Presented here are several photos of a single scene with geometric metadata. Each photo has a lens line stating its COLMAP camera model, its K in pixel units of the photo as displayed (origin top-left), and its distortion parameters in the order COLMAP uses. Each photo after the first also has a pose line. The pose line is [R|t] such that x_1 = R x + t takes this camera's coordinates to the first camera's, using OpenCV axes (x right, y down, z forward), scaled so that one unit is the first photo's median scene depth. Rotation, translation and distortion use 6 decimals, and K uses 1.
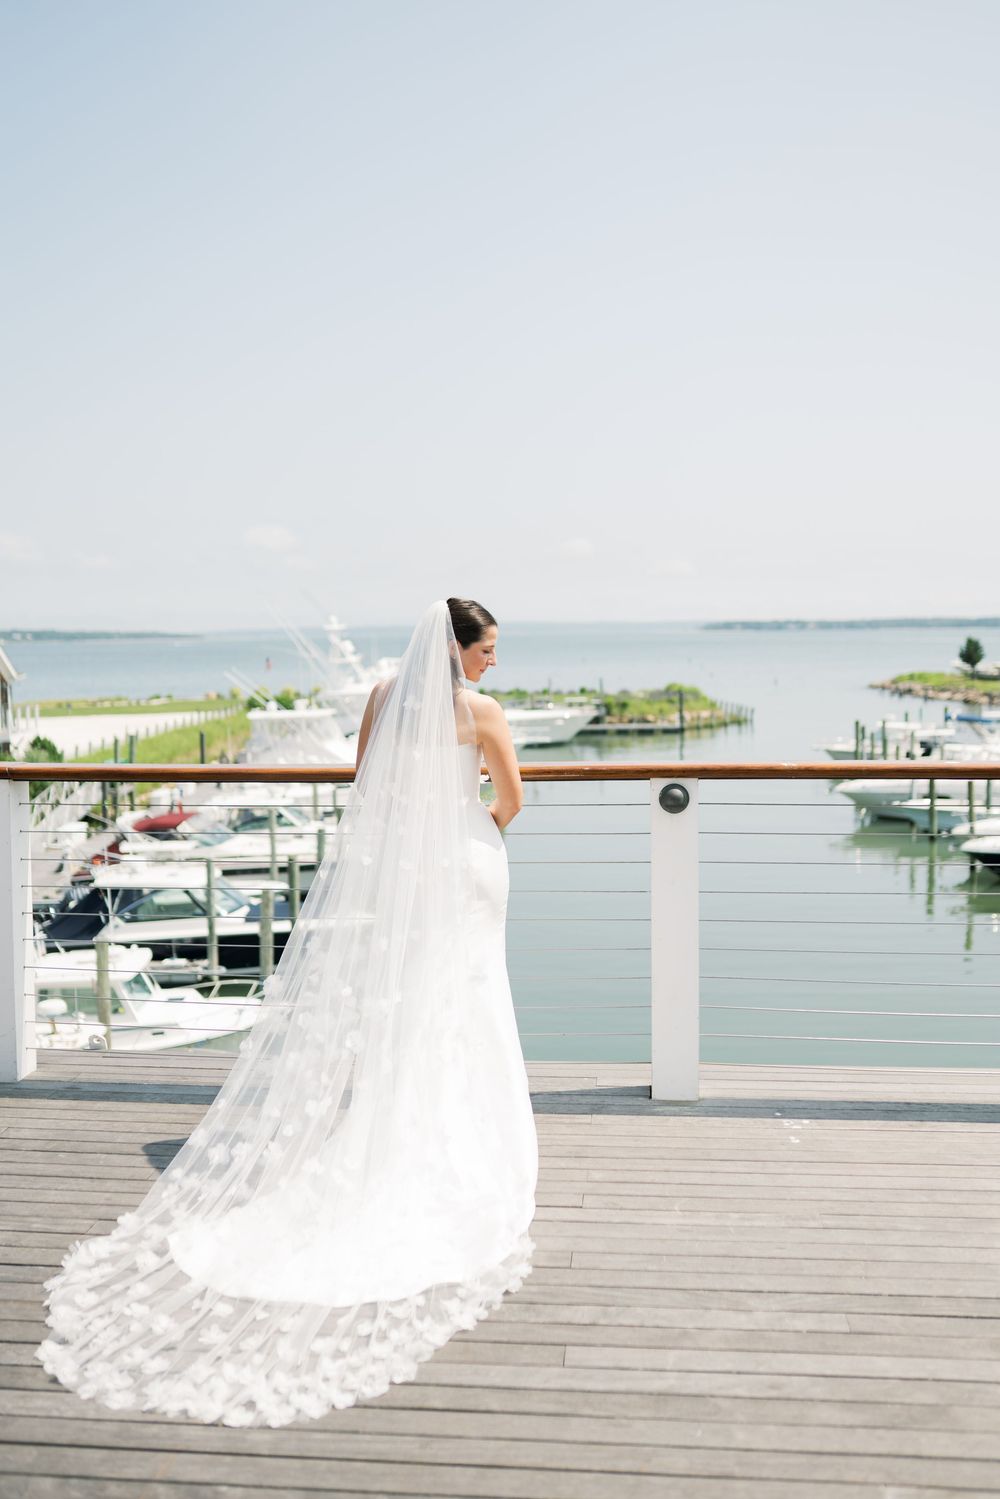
lens RADIAL K [[1479.6, 0, 500.0], [0, 1479.6, 749.5], [0, 0, 1]] dist [-0.068379, 0.108261]
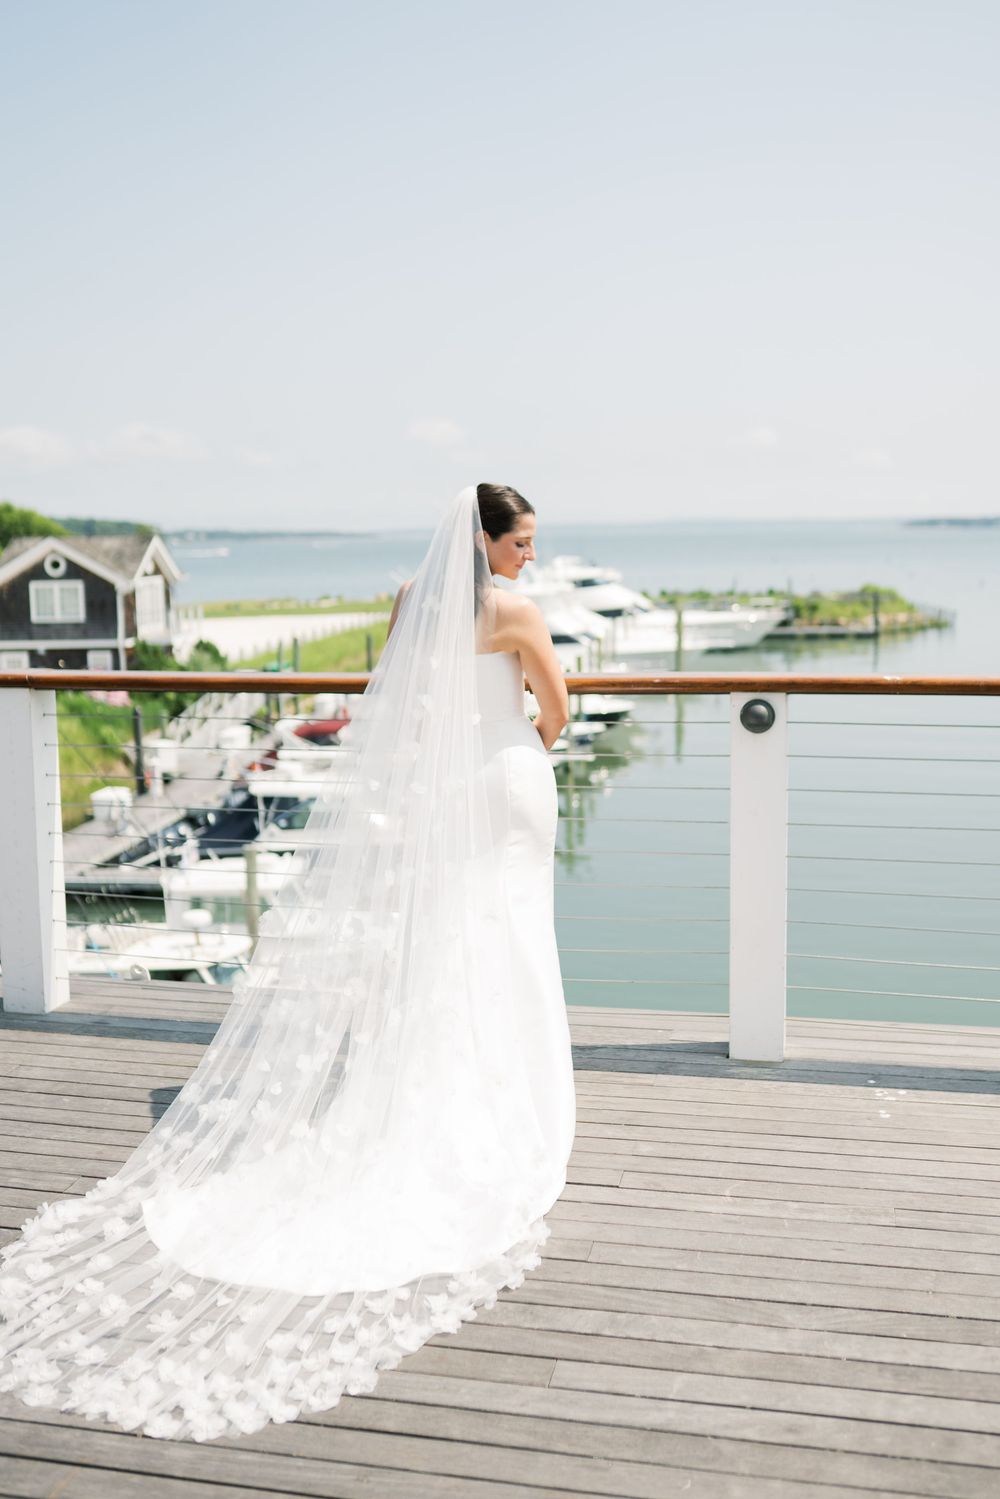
lens RADIAL K [[1537.2, 0, 500.0], [0, 1537.2, 749.5], [0, 0, 1]] dist [-0.079945, 0.137402]
pose [[0.992469, 0.012215, -0.121886, 0.085131], [-0.004562, 0.998012, 0.062865, -0.003141], [0.122412, -0.061835, 0.990551, 0.102333]]
